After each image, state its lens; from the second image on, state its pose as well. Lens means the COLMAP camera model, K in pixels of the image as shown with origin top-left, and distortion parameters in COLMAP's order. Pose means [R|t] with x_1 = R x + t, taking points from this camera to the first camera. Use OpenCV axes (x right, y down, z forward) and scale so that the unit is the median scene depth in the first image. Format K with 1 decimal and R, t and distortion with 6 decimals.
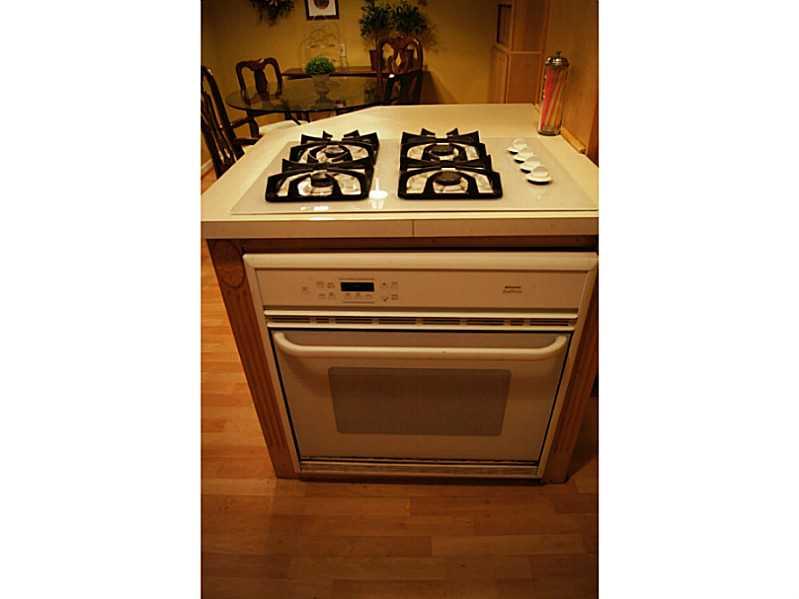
lens RADIAL K [[467.7, 0, 401.5], [0, 467.7, 300.6], [0, 0, 1]] dist [-0.062947, -0.000429]
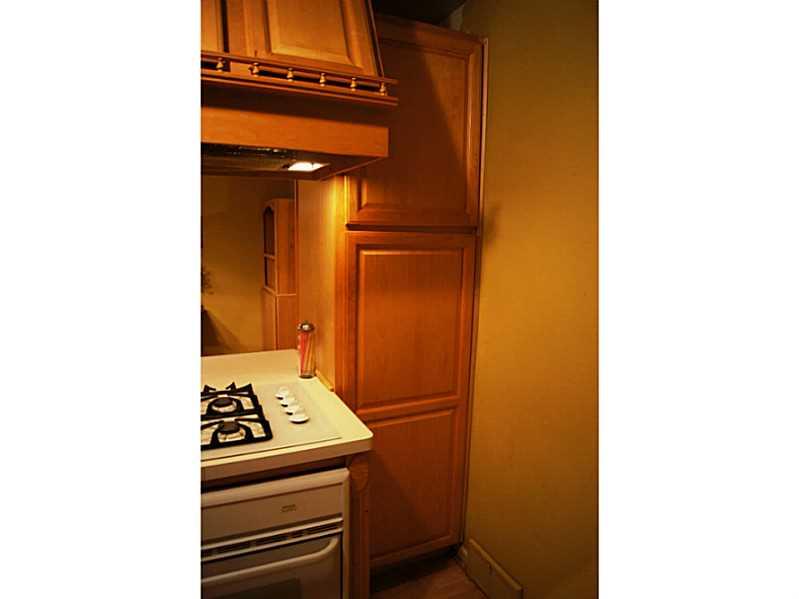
lens RADIAL K [[467.7, 0, 407.2], [0, 467.7, 304.7], [0, 0, 1]] dist [-0.062947, -0.000429]
pose [[0.892438, -0.027260, 0.450345, -0.023325], [0.213047, 0.905338, -0.367389, 0.002640], [-0.397700, 0.423817, 0.813766, -0.329654]]
